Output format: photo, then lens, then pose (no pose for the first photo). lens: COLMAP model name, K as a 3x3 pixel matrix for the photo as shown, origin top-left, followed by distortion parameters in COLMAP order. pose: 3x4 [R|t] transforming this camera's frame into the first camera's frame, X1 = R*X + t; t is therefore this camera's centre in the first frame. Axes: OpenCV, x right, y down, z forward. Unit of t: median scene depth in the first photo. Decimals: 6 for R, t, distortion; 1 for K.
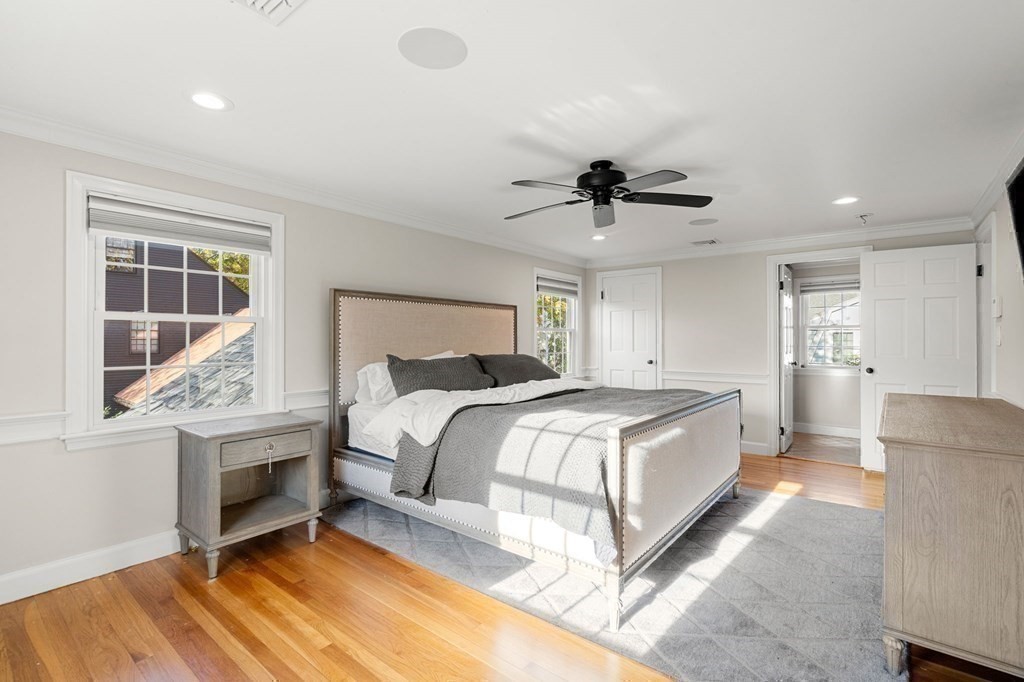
lens RADIAL K [[468.6, 0, 509.9], [0, 468.6, 338.5], [0, 0, 1]] dist [-0.000338, -0.000007]
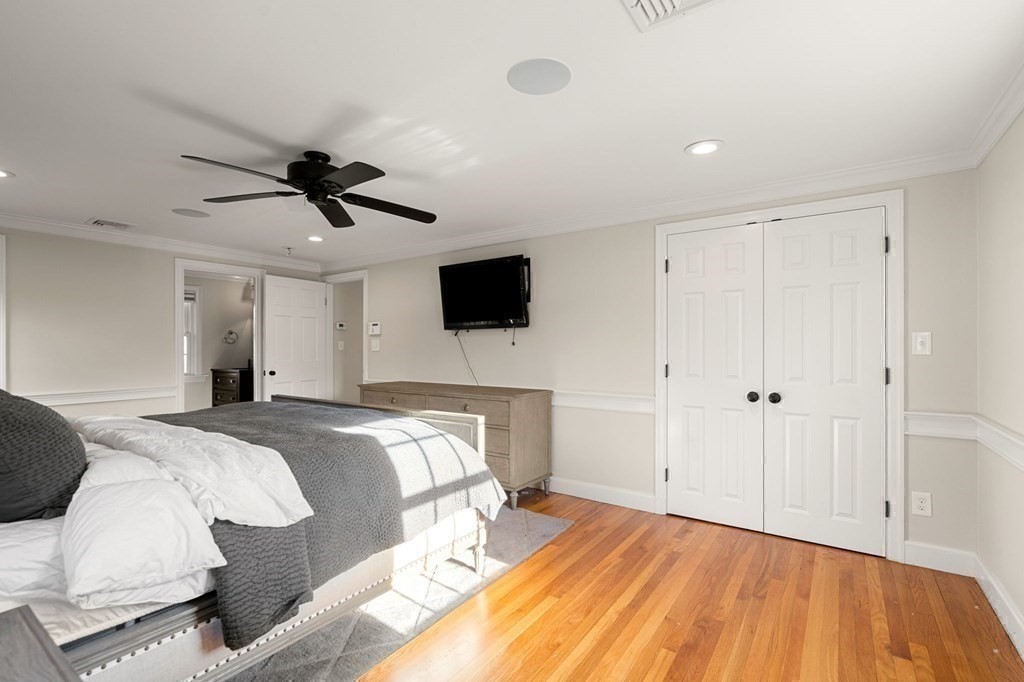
lens RADIAL K [[468.6, 0, 509.6], [0, 468.6, 344.6], [0, 0, 1]] dist [-0.000338, -0.000007]
pose [[-0.060326, 0.003403, 0.998173, -0.838119], [-0.000702, 0.999994, -0.003452, -0.003256], [-0.998179, -0.000909, -0.060323, 0.773423]]
